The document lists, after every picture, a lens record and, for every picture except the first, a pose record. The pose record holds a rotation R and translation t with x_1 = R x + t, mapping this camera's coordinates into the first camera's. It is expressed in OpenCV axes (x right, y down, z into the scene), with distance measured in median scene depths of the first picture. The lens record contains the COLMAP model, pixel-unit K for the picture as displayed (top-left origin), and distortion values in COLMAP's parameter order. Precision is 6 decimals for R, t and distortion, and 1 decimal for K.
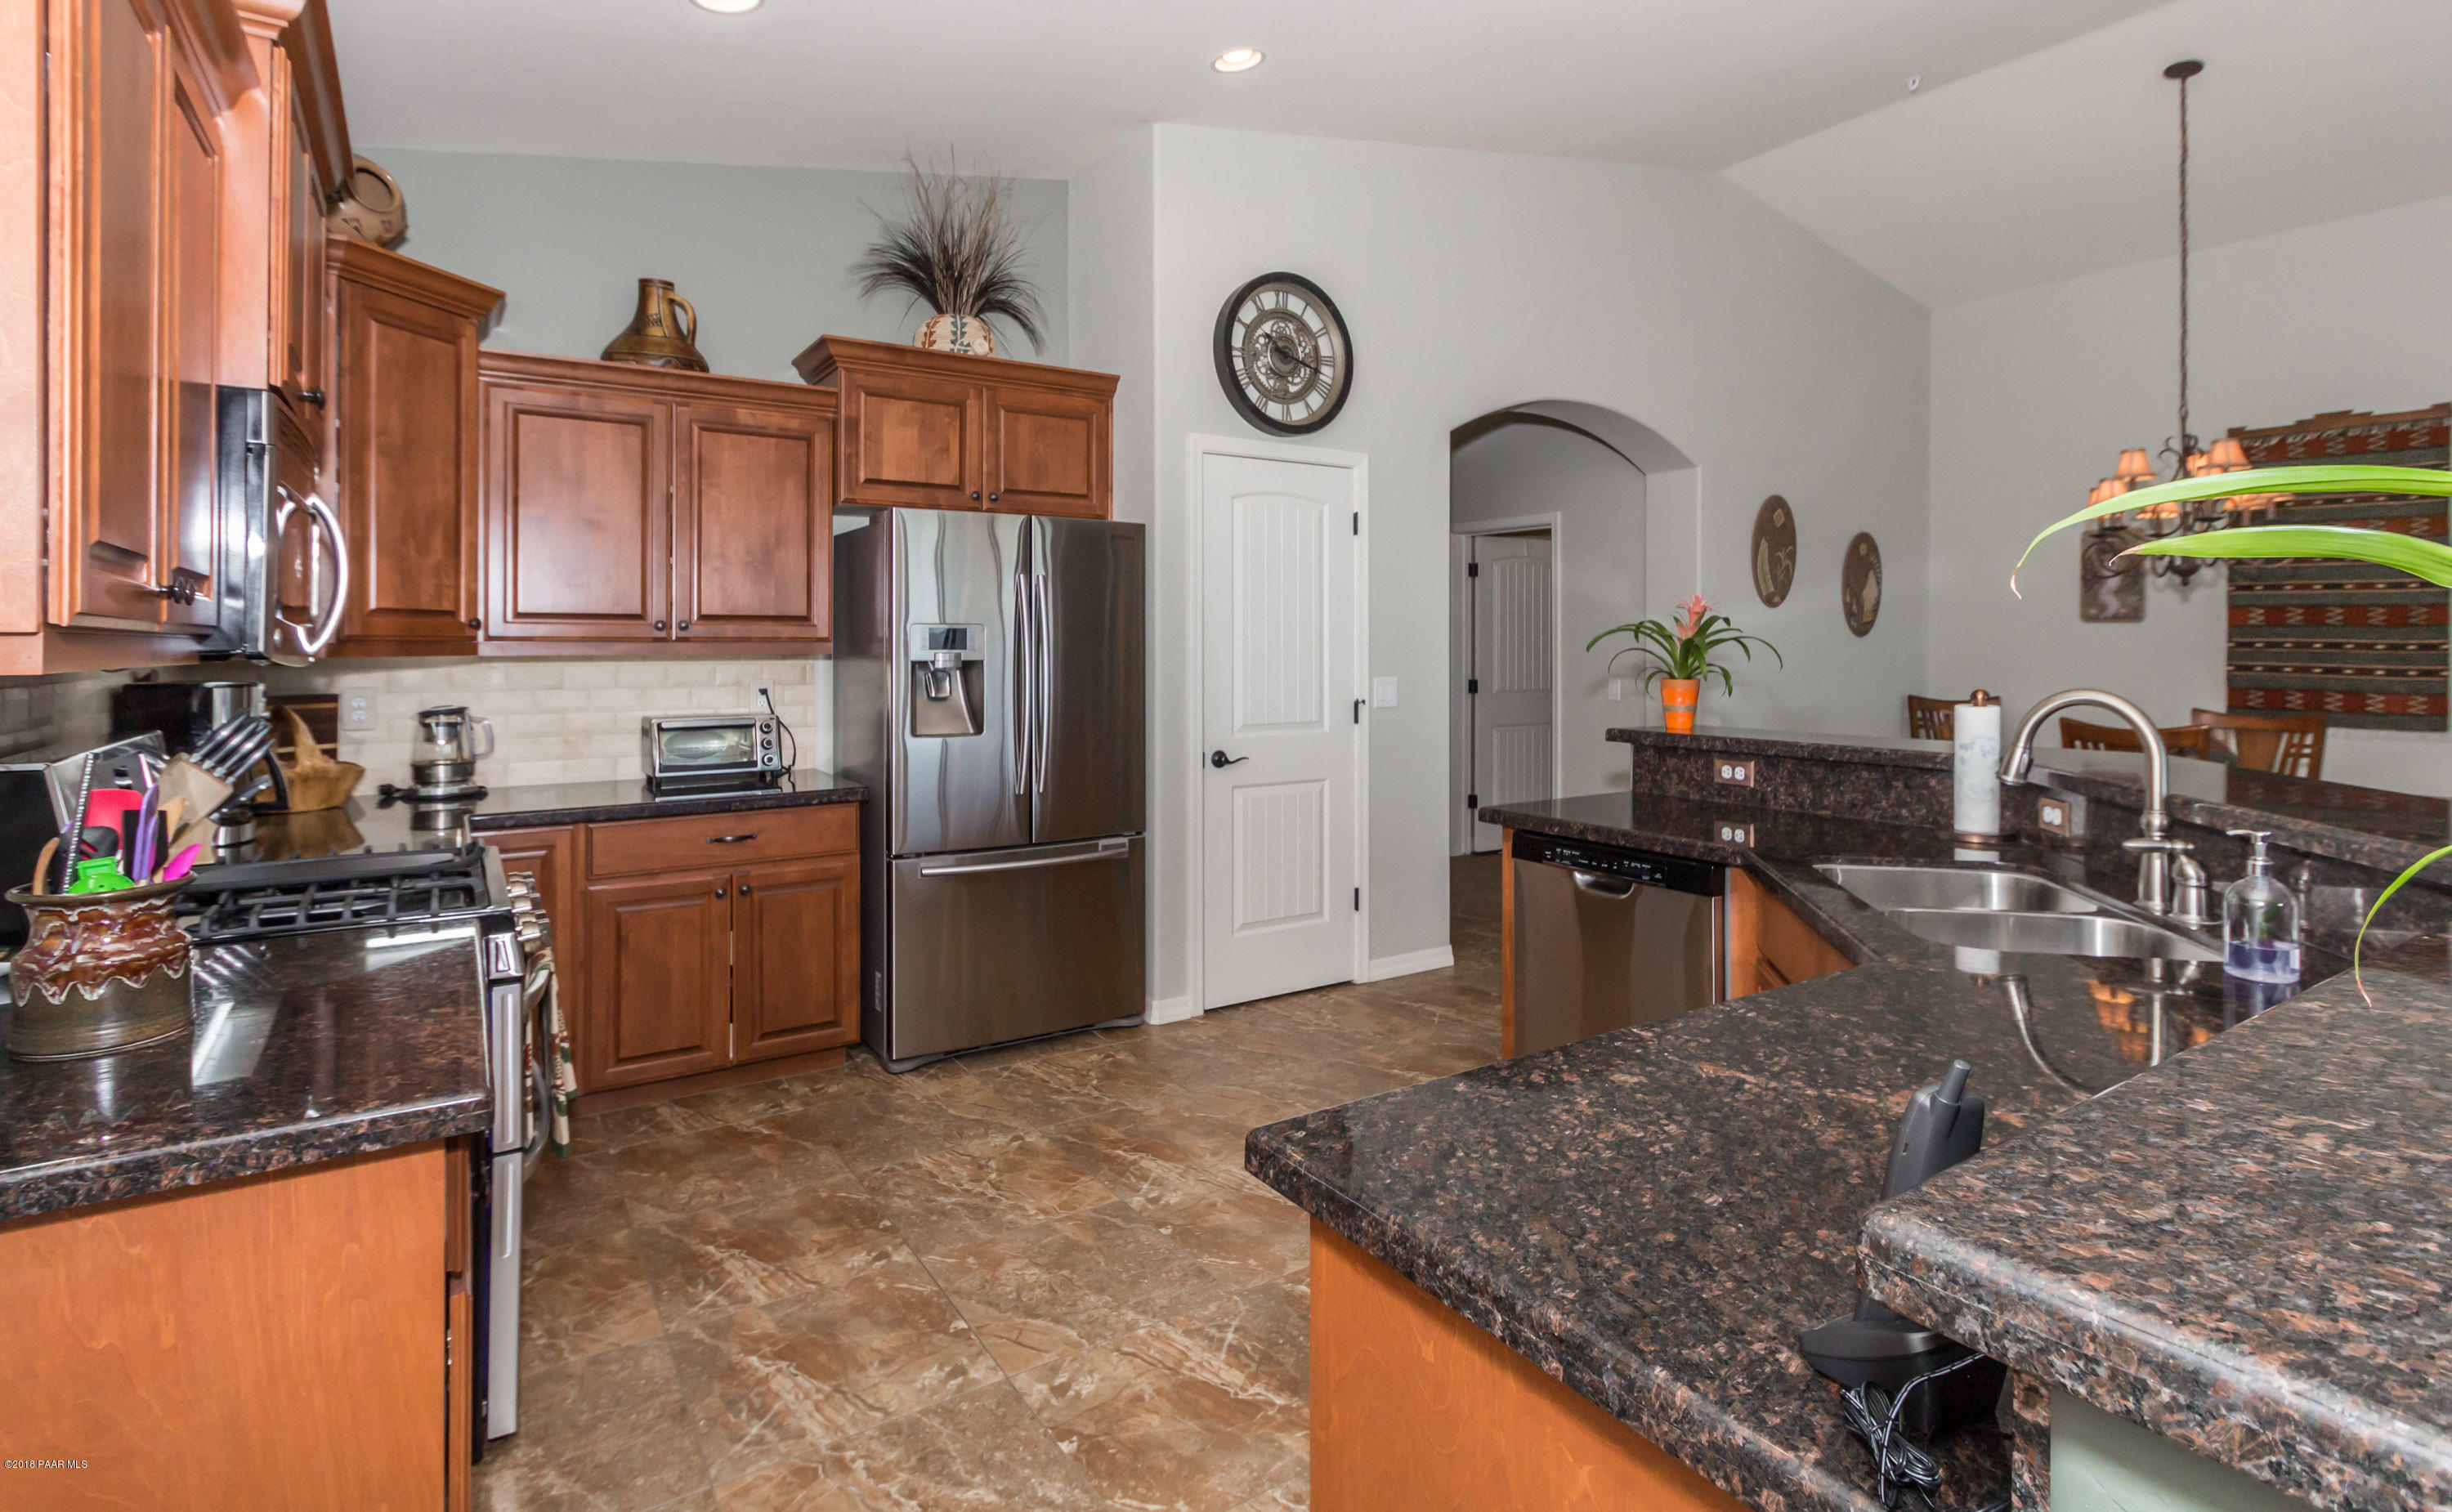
lens RADIAL K [[1183.6, 0, 1233.8], [0, 1183.6, 651.8], [0, 0, 1]] dist [0.009048, -0.002672]
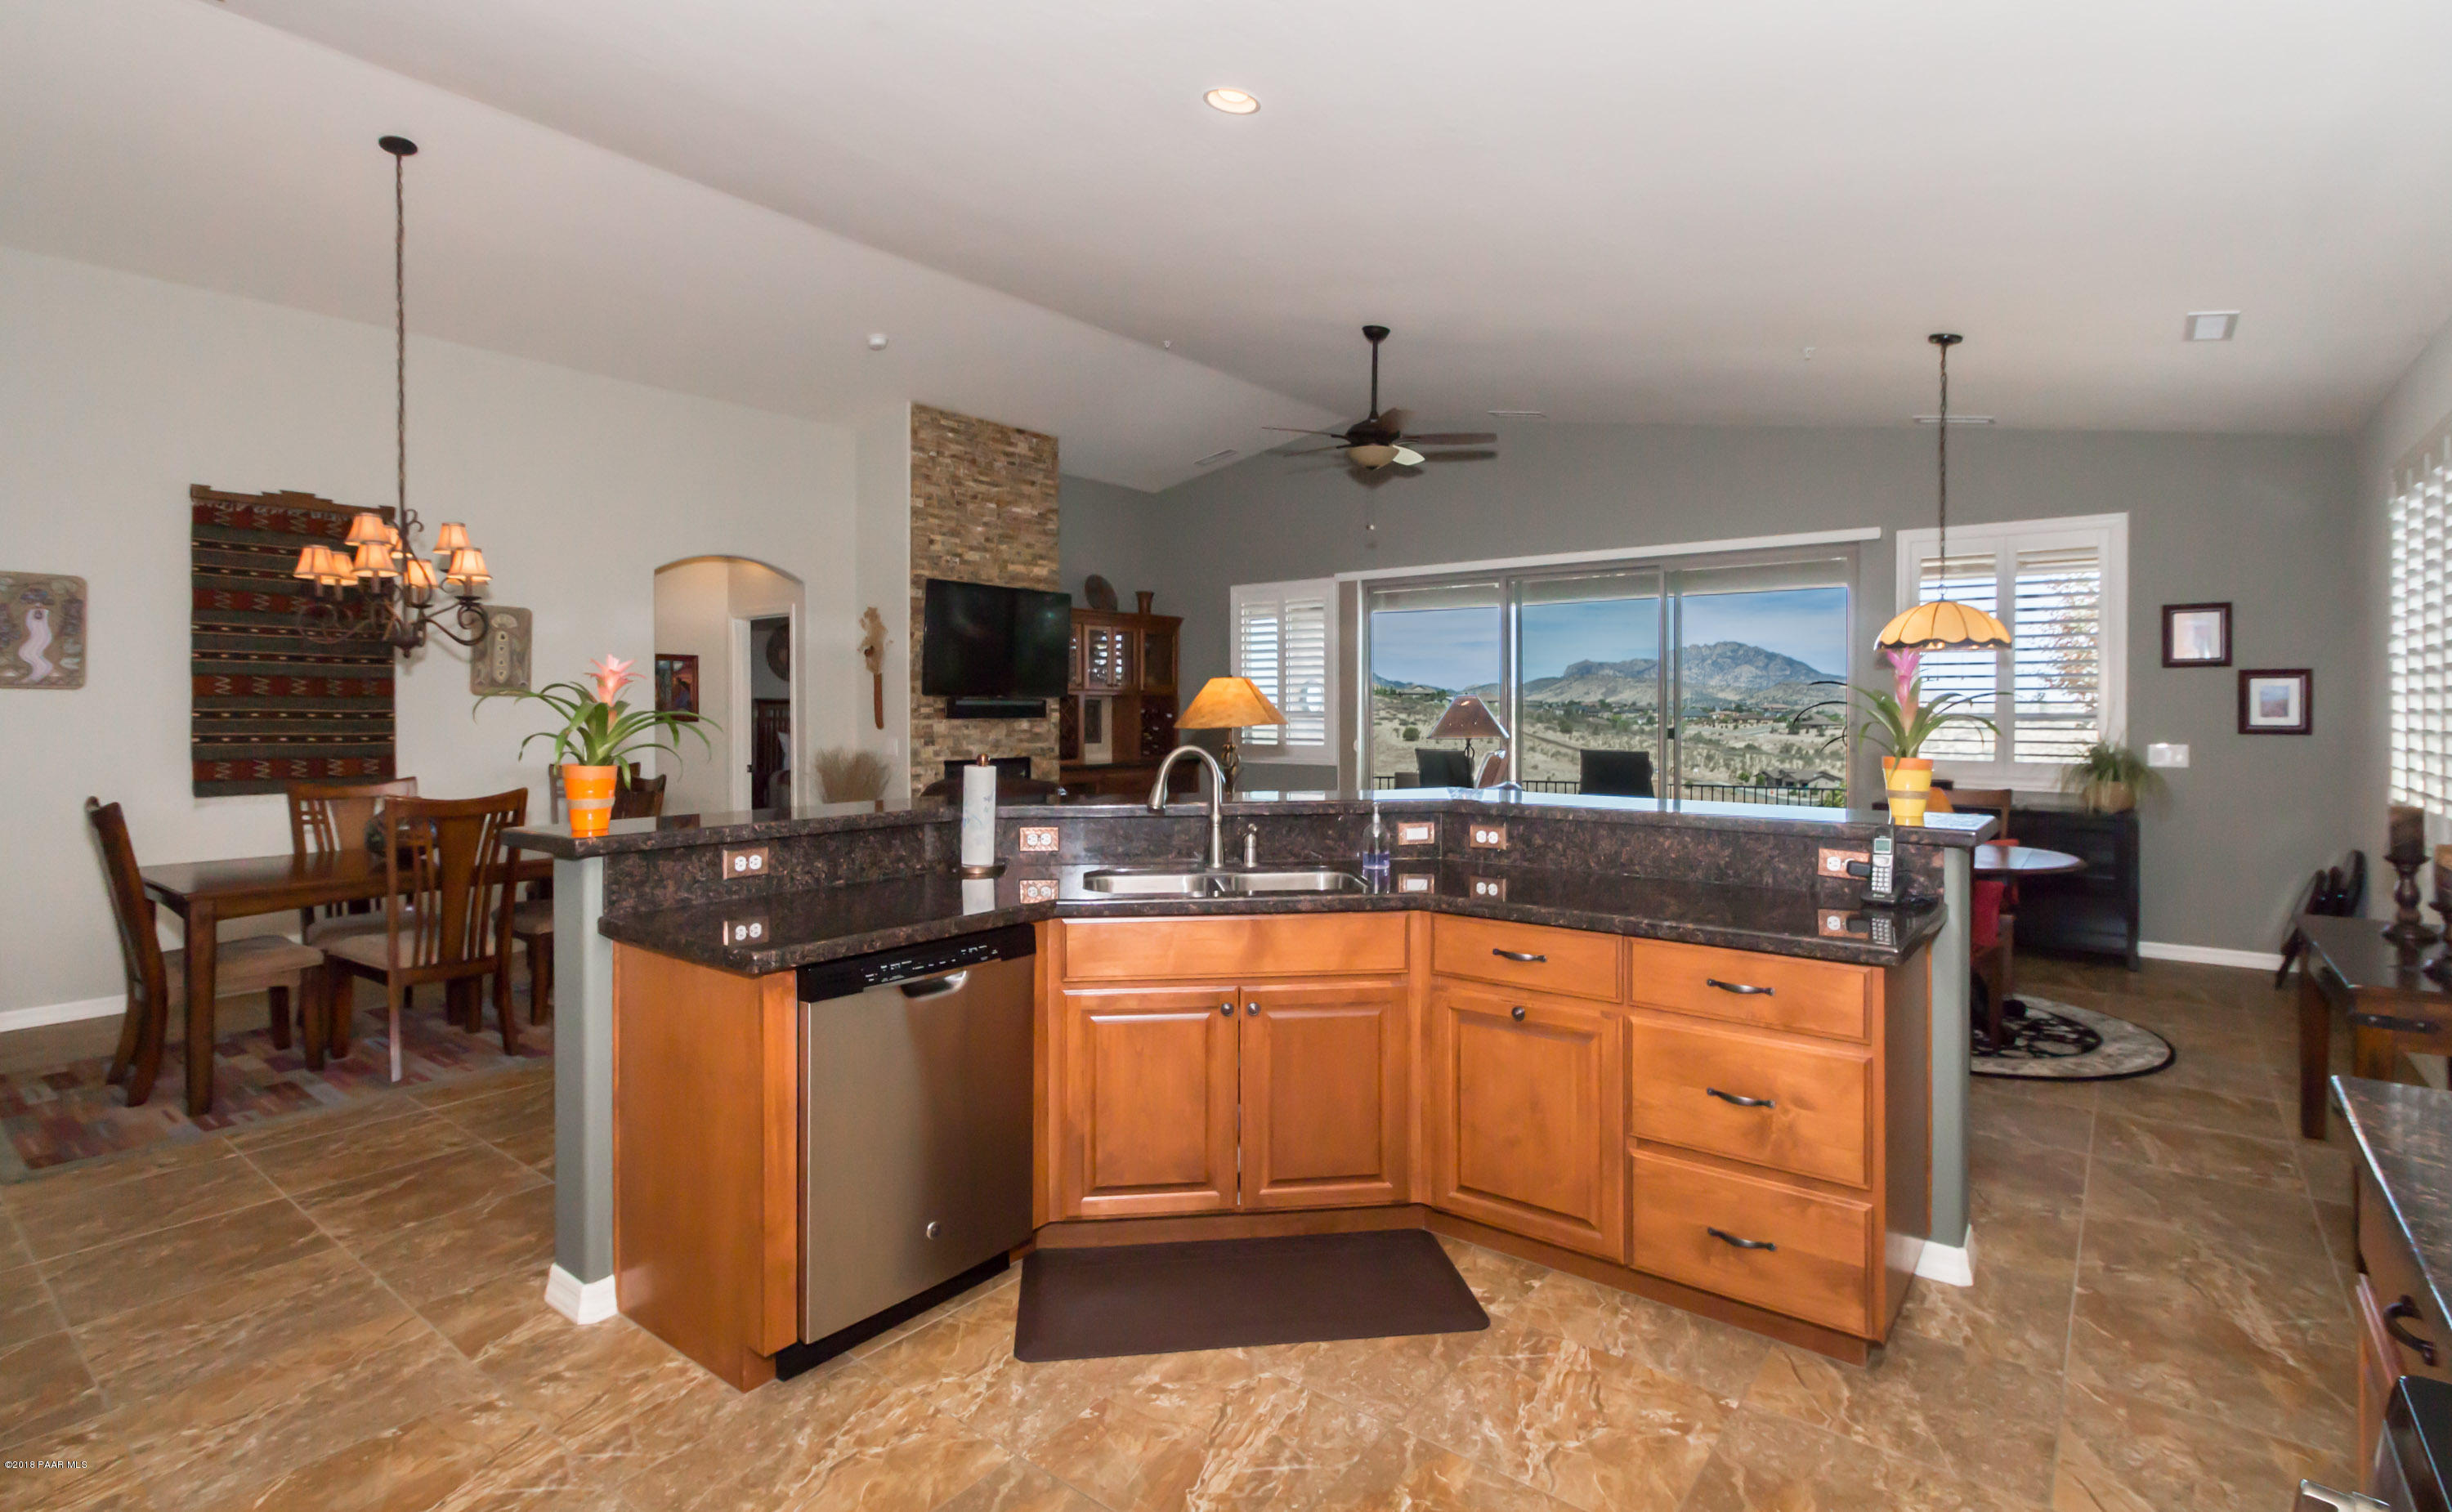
lens RADIAL K [[1183.6, 0, 1238.0], [0, 1183.6, 711.7], [0, 0, 1]] dist [0.009048, -0.002672]
pose [[-0.318538, -0.006547, 0.947887, -0.397871], [0.007000, 0.999933, 0.009259, -0.014365], [-0.947884, 0.009585, -0.318471, 0.657785]]
